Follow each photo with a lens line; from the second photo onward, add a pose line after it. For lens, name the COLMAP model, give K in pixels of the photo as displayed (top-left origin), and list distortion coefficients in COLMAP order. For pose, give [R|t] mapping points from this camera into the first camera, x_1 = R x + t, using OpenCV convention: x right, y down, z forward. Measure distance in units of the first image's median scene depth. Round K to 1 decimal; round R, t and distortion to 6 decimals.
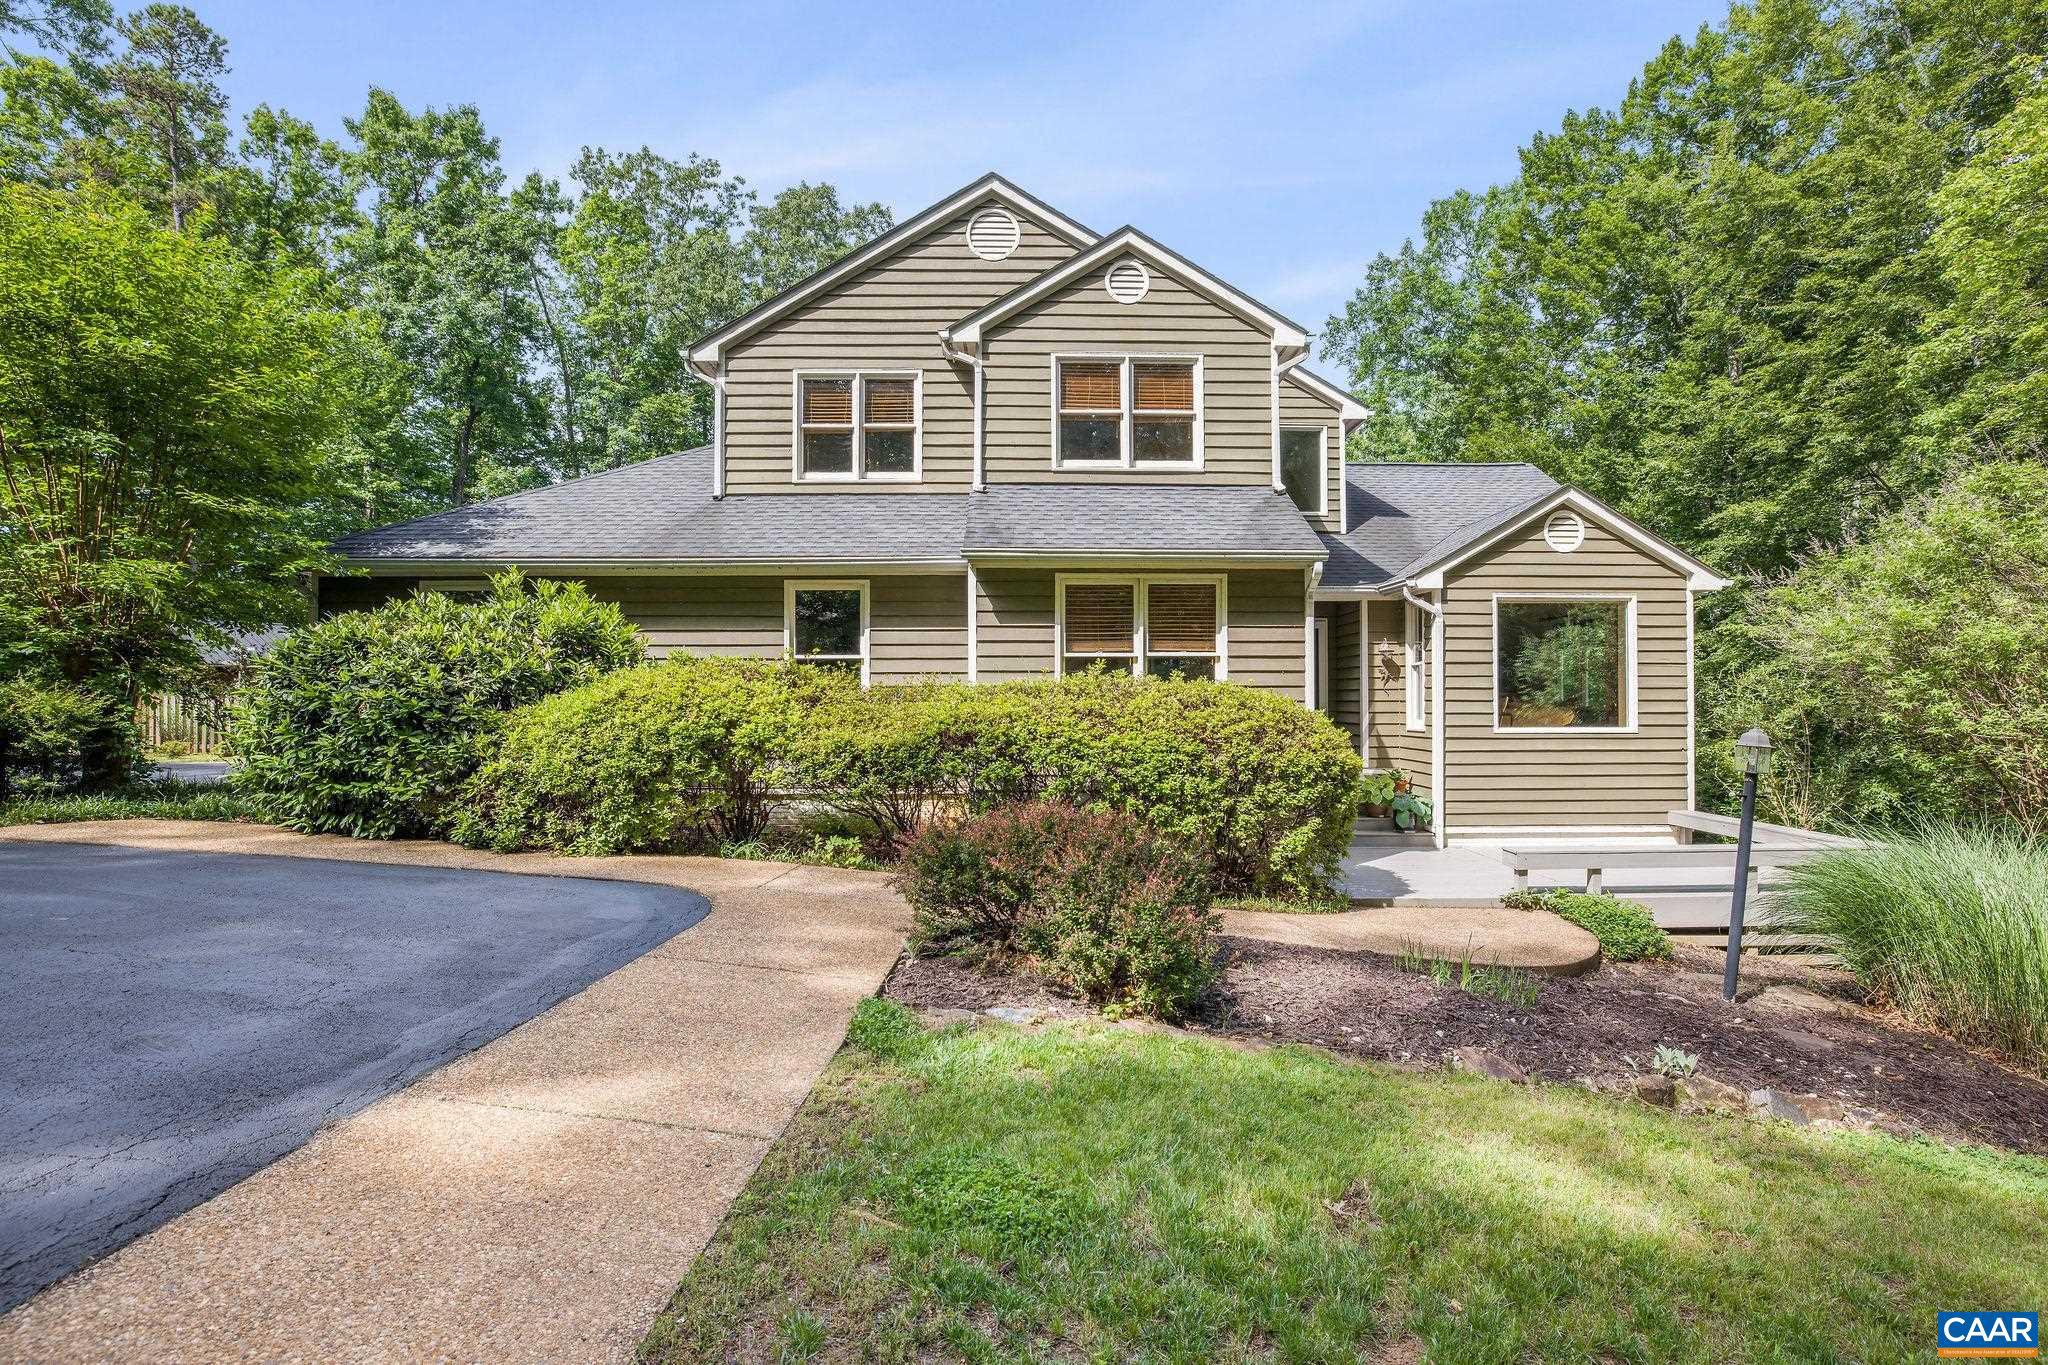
lens RADIAL K [[1008.8, 0, 1049.2], [0, 1008.8, 687.9], [0, 0, 1]] dist [-0.046945, 0.030956]
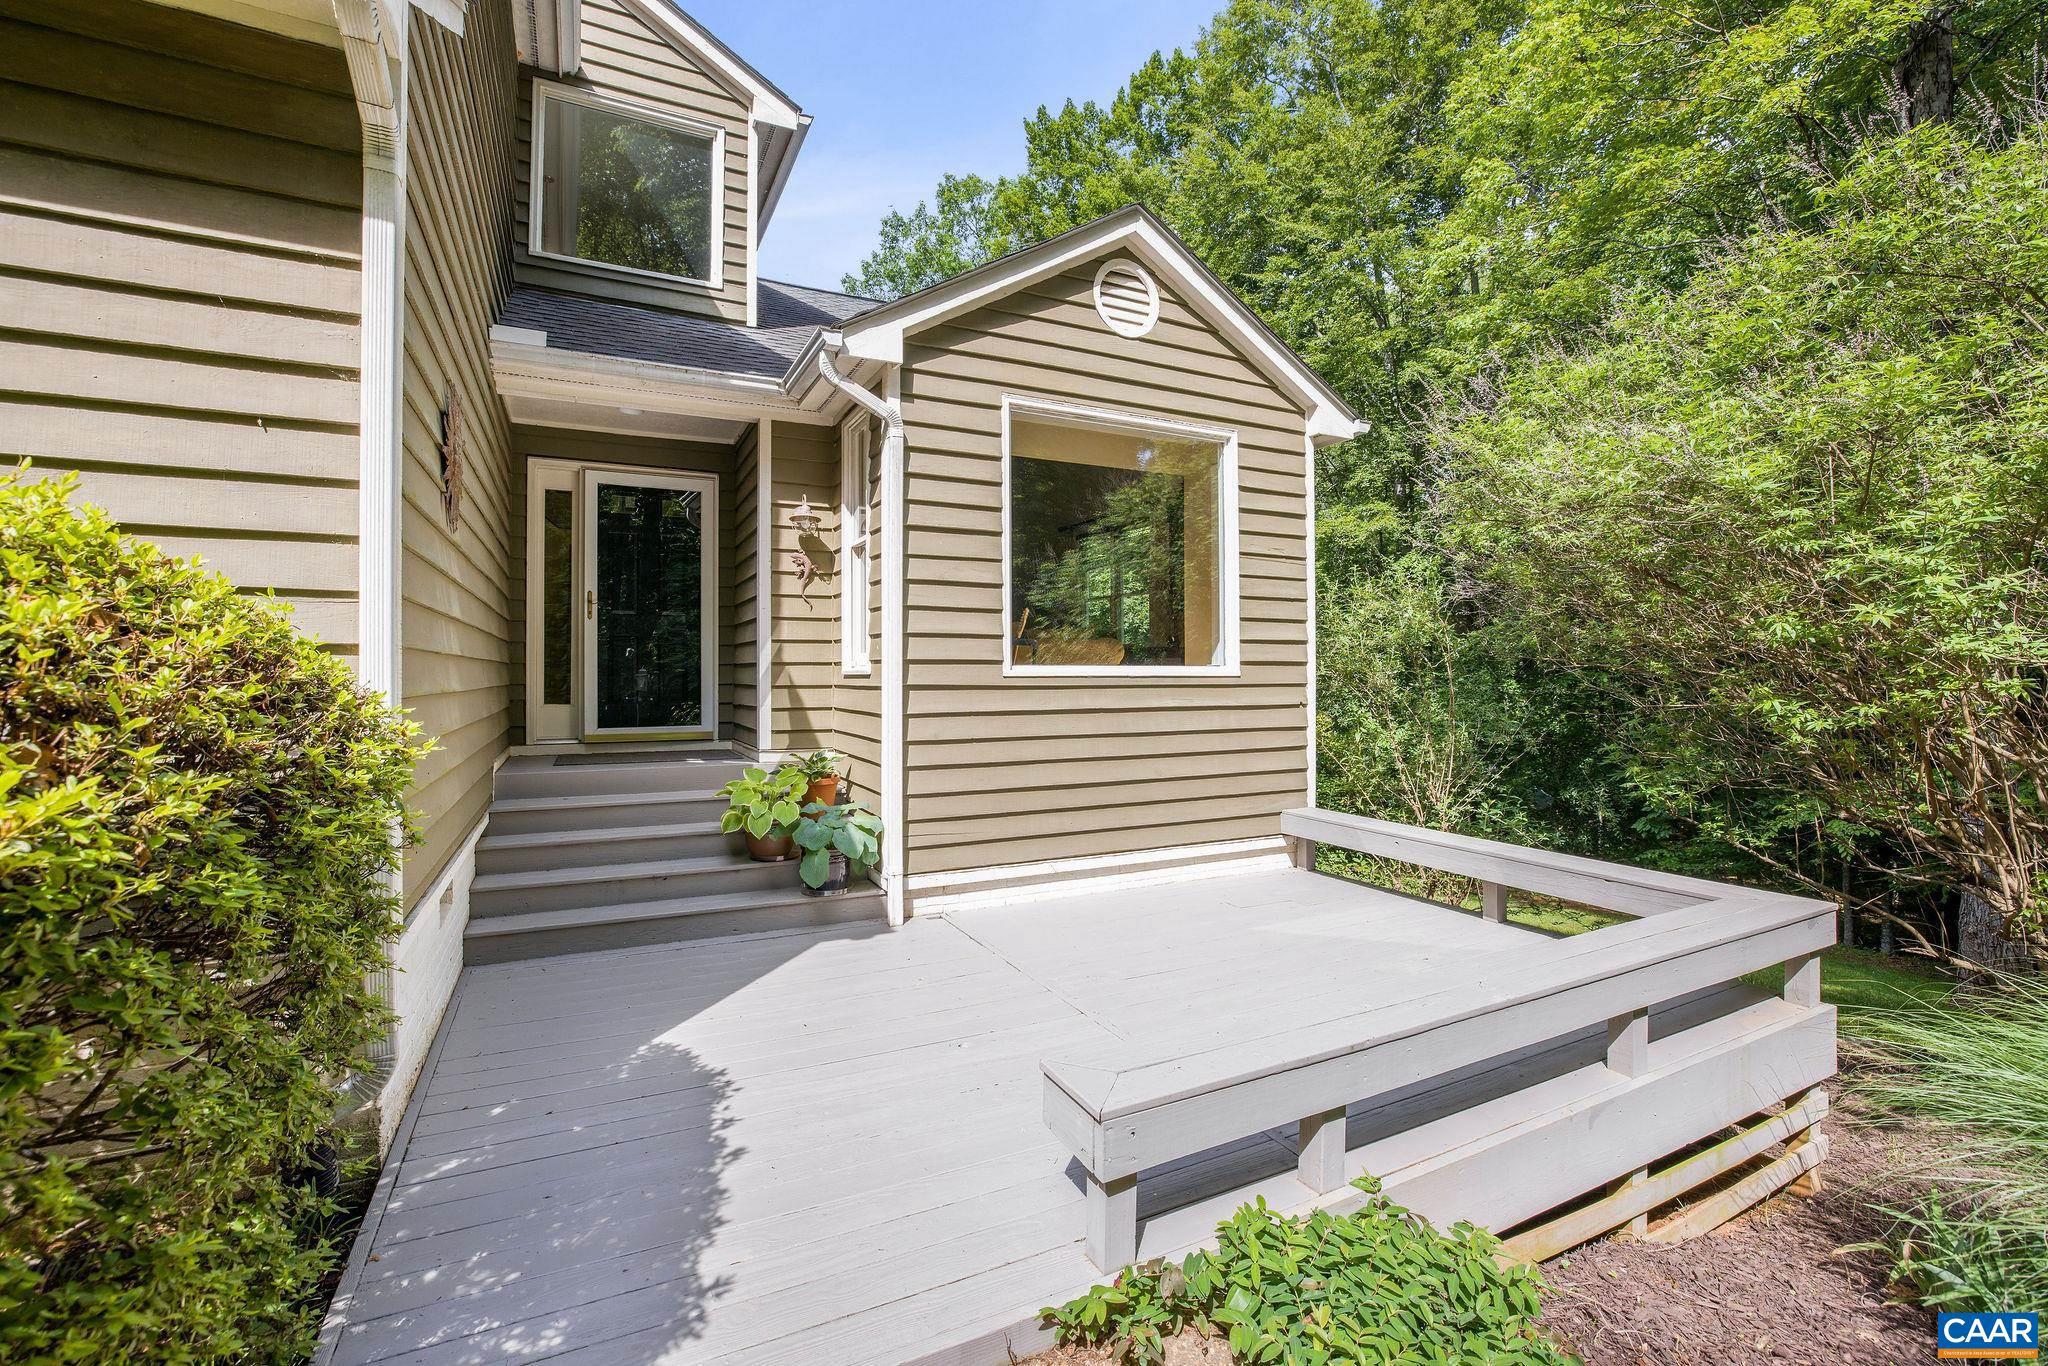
lens RADIAL K [[896.7, 0, 1024.0], [0, 896.7, 683.0], [0, 0, 1]] dist [-0.001805, 0.000109]
pose [[0.900622, -0.006045, 0.434562, 0.257783], [-0.004784, 0.999705, 0.023823, 0.037301], [-0.434578, -0.023534, 0.900327, 0.588682]]
